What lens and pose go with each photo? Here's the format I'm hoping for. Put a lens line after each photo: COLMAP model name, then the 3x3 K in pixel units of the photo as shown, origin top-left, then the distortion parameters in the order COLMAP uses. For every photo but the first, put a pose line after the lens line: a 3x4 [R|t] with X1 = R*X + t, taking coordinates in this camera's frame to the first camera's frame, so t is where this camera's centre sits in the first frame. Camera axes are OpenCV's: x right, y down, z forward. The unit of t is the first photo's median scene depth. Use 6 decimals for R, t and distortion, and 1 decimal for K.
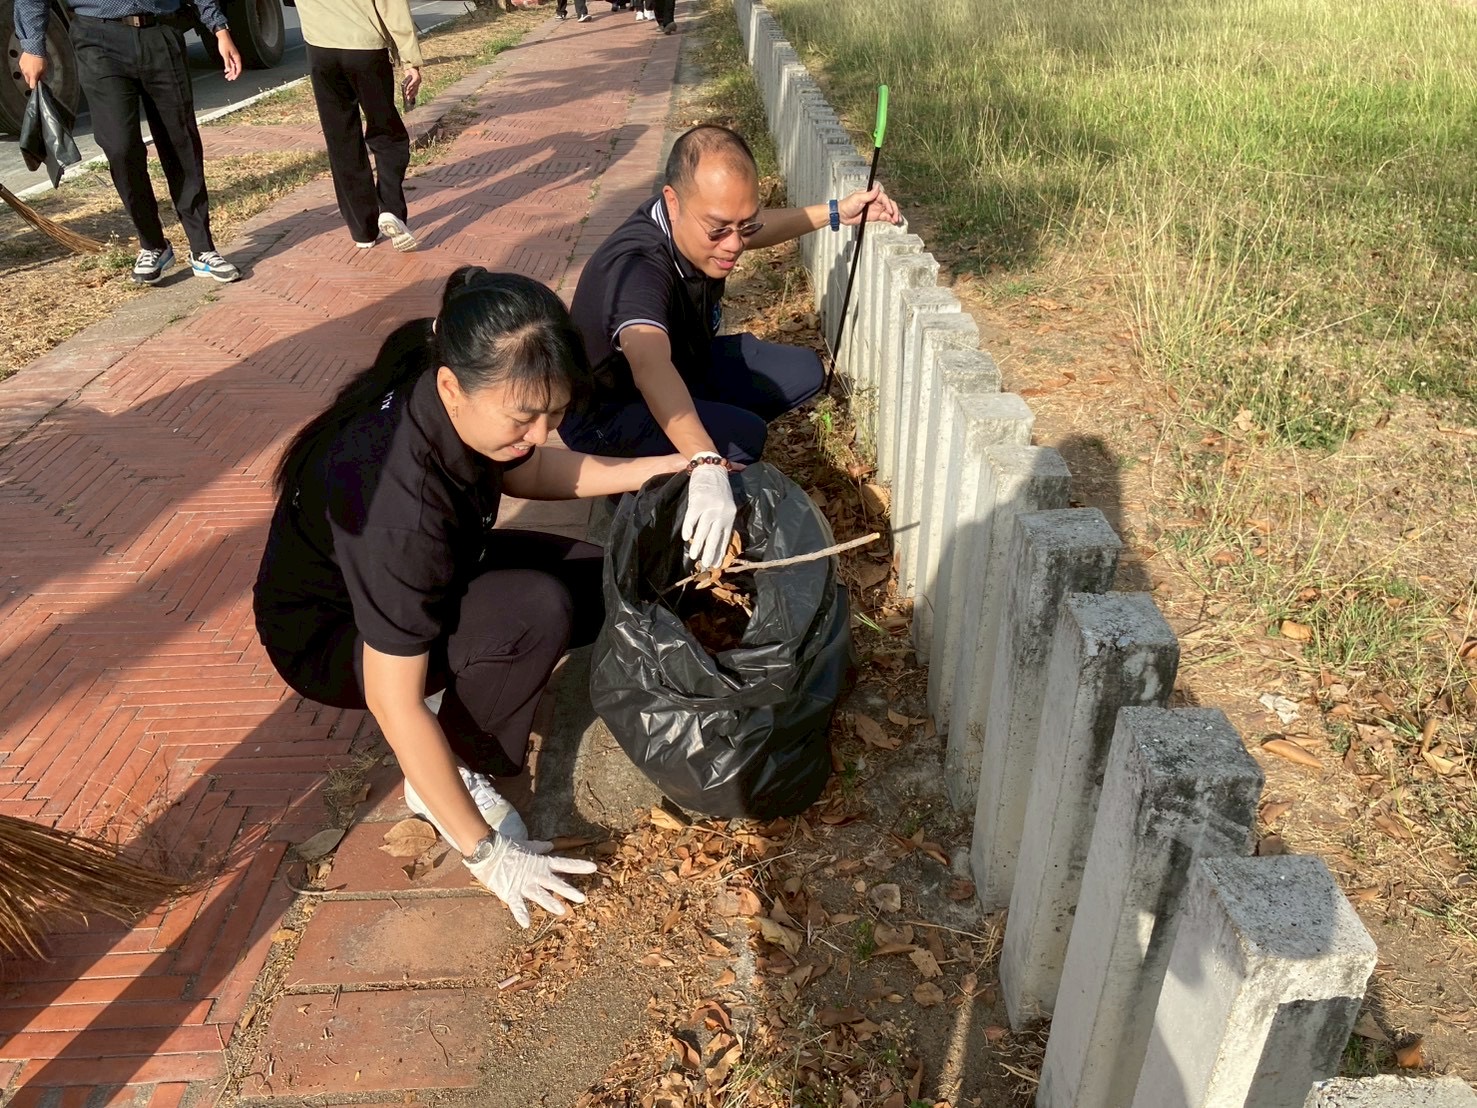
lens RADIAL K [[1125.4, 0, 745.2], [0, 1125.4, 560.1], [0, 0, 1]] dist [0.016396, -0.011062]
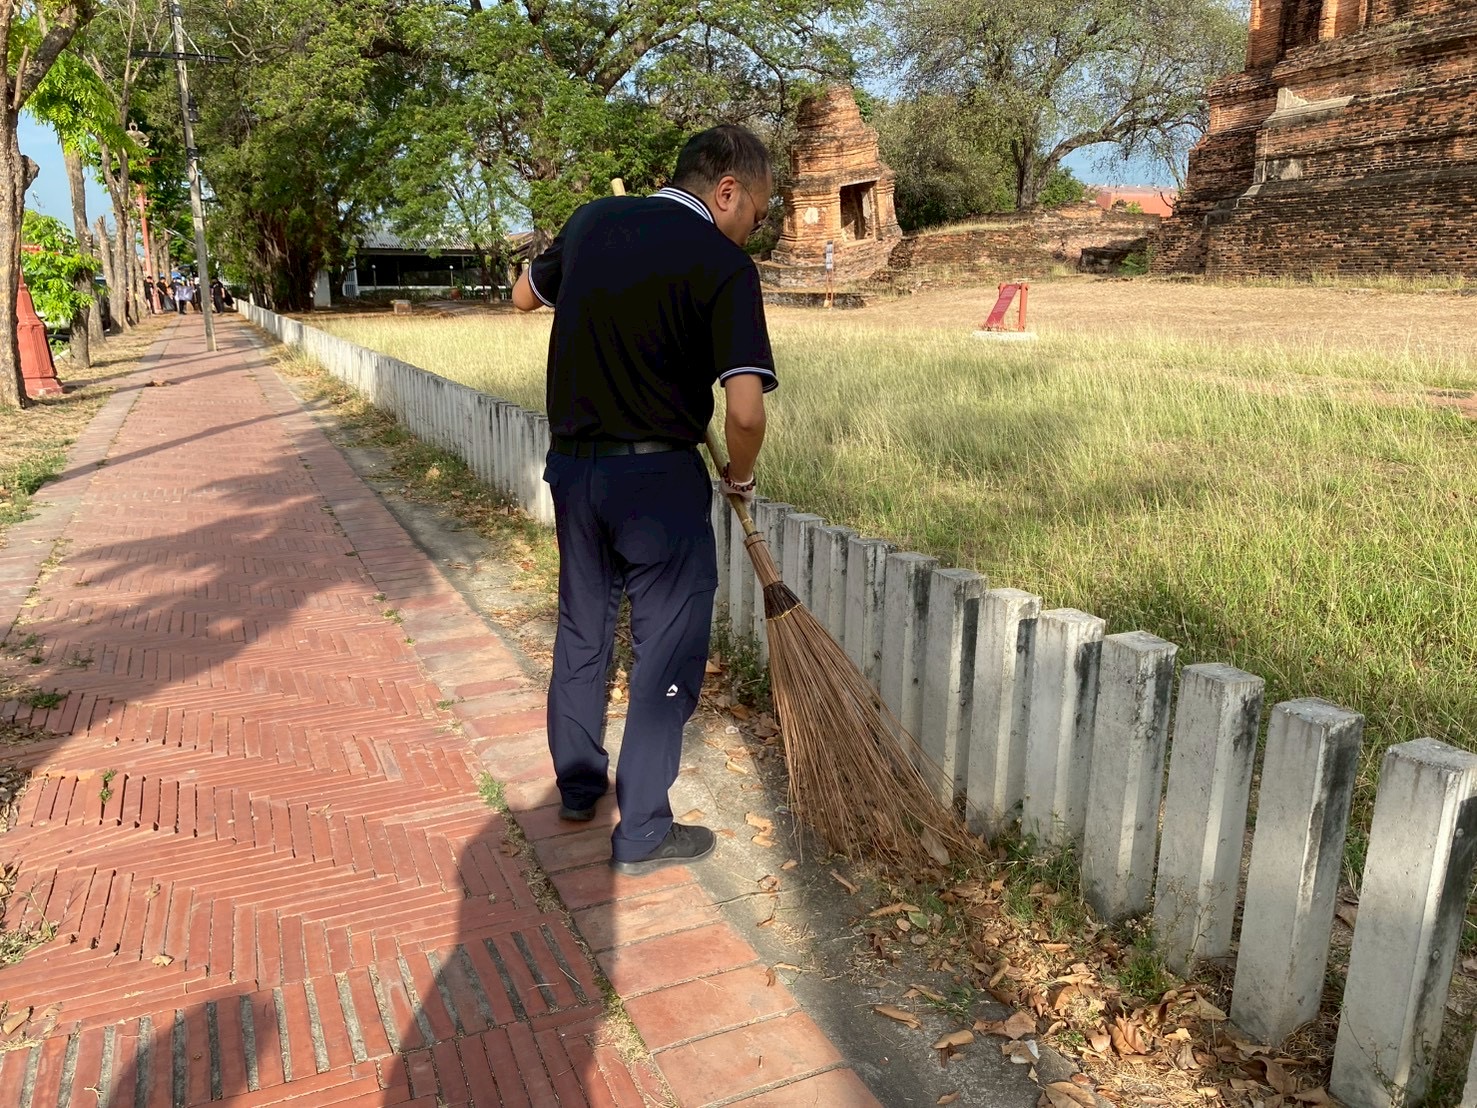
lens RADIAL K [[1125.4, 0, 730.0], [0, 1125.4, 576.5], [0, 0, 1]] dist [0.016396, -0.011062]
pose [[0.922016, -0.081792, 0.378413, -0.320460], [0.179939, 0.955977, -0.231797, -0.586015], [-0.342795, 0.281812, 0.896144, 1.019843]]
